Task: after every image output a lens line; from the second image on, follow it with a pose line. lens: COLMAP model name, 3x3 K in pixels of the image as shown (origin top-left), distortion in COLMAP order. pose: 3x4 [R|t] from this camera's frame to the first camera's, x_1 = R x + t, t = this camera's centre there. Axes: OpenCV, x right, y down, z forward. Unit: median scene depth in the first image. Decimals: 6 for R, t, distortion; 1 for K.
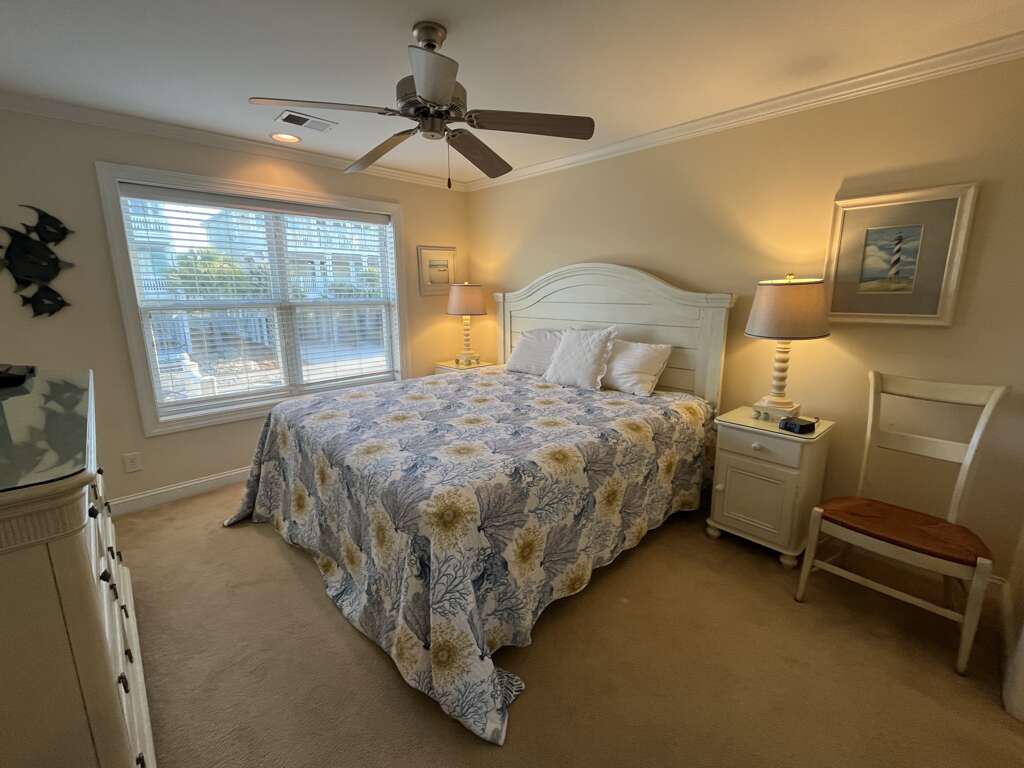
lens RADIAL K [[445.0, 0, 512.0], [0, 445.0, 384.0], [0, 0, 1]] dist [0.031123, 0.000150]
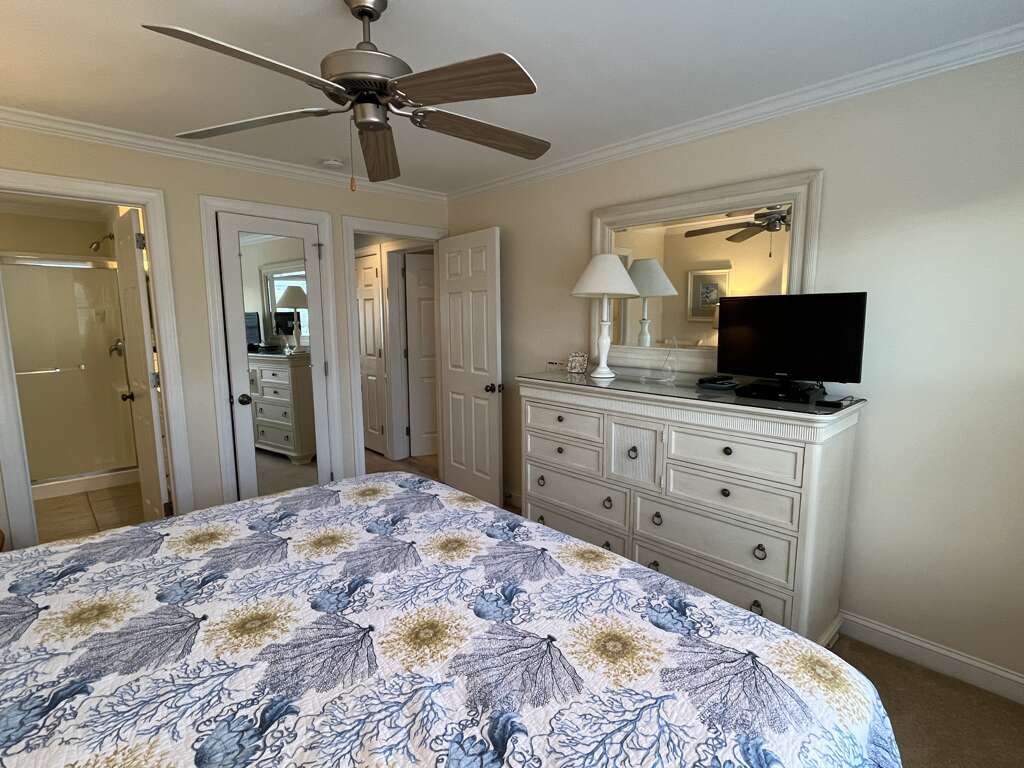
lens RADIAL K [[513.1, 0, 512.0], [0, 513.1, 384.0], [0, 0, 1]] dist [0.004090, 0.000589]
pose [[-0.999994, 0.003202, 0.001106, -0.359056], [0.003388, 0.940097, 0.340891, -0.373312], [0.000052, 0.340893, -0.940102, 1.694653]]
